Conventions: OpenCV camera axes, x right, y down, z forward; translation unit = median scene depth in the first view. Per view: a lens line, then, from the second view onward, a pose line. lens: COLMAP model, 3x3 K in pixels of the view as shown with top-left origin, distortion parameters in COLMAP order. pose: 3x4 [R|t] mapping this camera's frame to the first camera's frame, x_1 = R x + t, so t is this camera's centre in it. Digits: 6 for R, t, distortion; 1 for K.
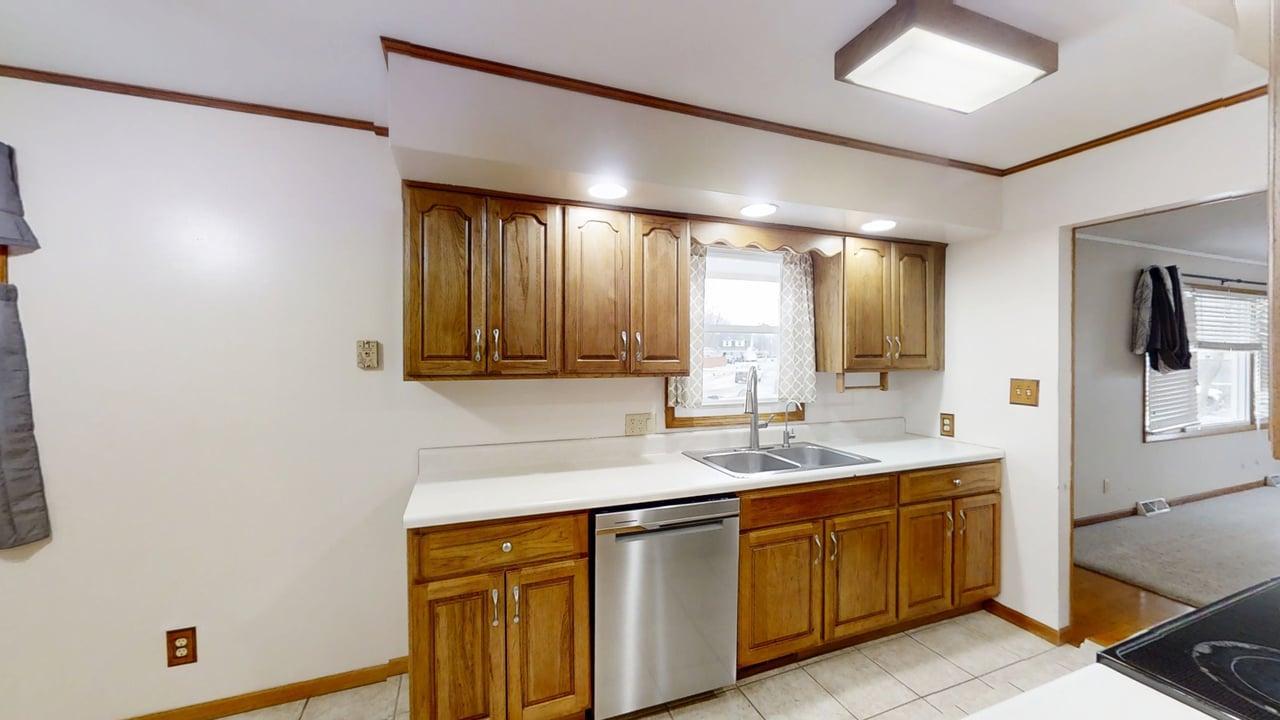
lens RADIAL K [[469.8, 0, 639.3], [0, 469.8, 358.8], [0, 0, 1]] dist [-0.000597, 0.000342]
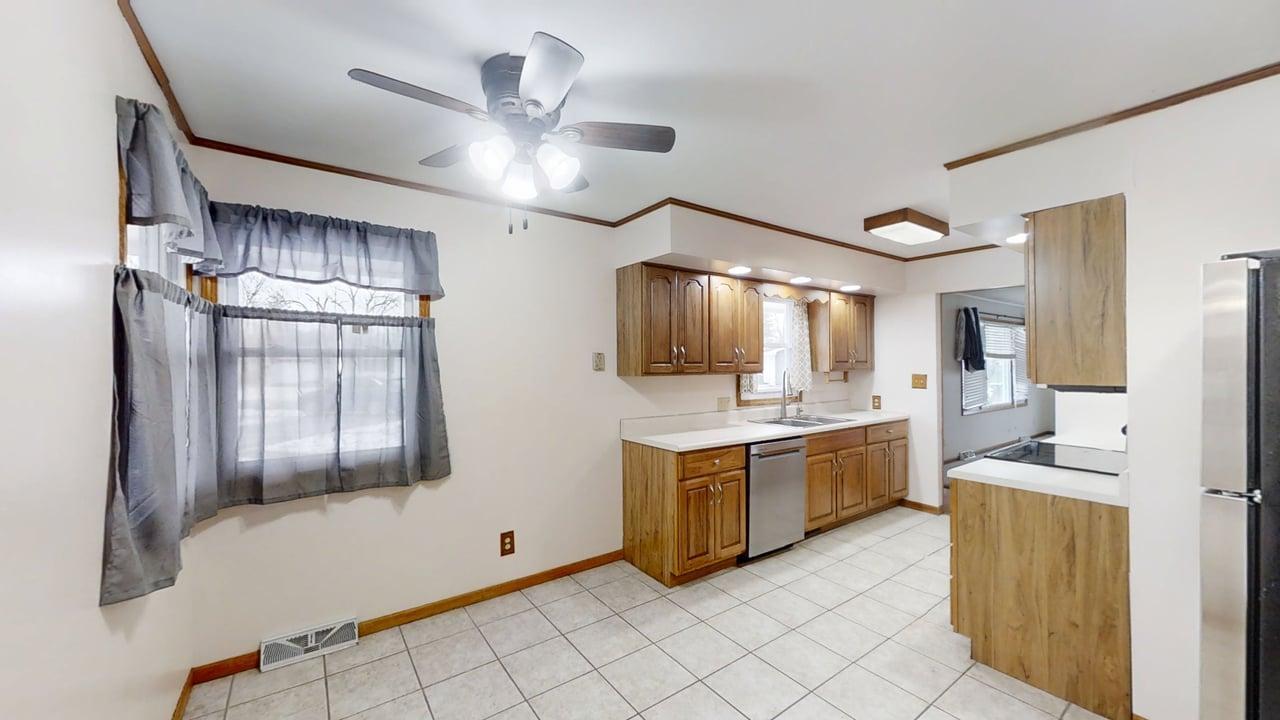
lens RADIAL K [[469.8, 0, 642.2], [0, 469.8, 359.8], [0, 0, 1]] dist [-0.000597, 0.000342]
pose [[0.967779, -0.001468, 0.251796, -0.707919], [0.005774, 0.999849, -0.016362, 0.011516], [-0.251734, 0.017288, 0.967642, -0.515822]]
